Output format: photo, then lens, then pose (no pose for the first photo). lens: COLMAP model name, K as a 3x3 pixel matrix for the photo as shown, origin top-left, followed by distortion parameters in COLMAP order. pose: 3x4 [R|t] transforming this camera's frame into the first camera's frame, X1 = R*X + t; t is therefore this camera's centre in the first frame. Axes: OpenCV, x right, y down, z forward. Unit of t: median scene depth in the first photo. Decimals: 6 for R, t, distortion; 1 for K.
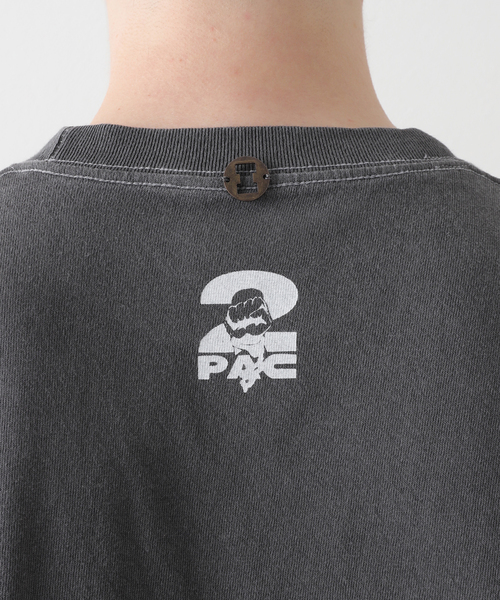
lens RADIAL K [[2850.7, 0, 249.1], [0, 2850.7, 302.5], [0, 0, 1]] dist [0.557461, 0.000000]
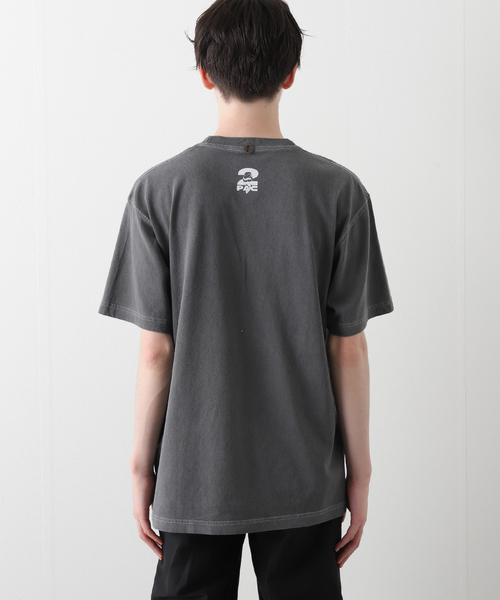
lens RADIAL K [[2850.7, 0, 250.2], [0, 2850.7, 303.1], [0, 0, 1]] dist [0.557461, 0.000000]
pose [[0.999379, 0.034636, -0.006529, 0.042451], [-0.034517, 0.999251, 0.017474, 0.131451], [0.007130, -0.017237, 0.999826, -3.803901]]
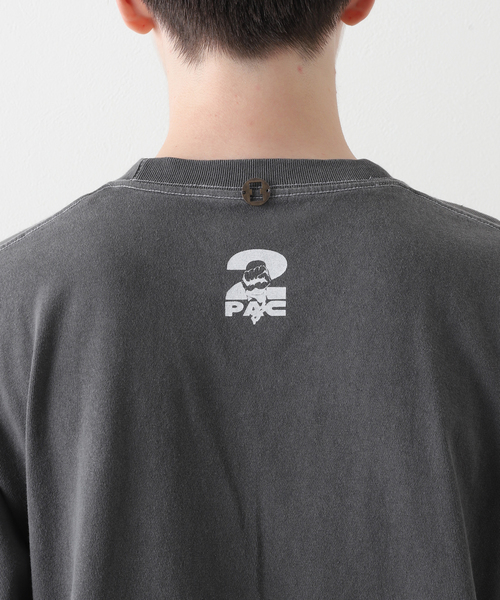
lens RADIAL K [[2850.7, 0, 249.1], [0, 2850.7, 298.5], [0, 0, 1]] dist [0.557461, 0.000000]
pose [[0.999899, 0.004068, -0.013617, 0.017709], [-0.004049, 0.999991, 0.001414, 0.014524], [0.013623, -0.001359, 0.999906, -0.617390]]
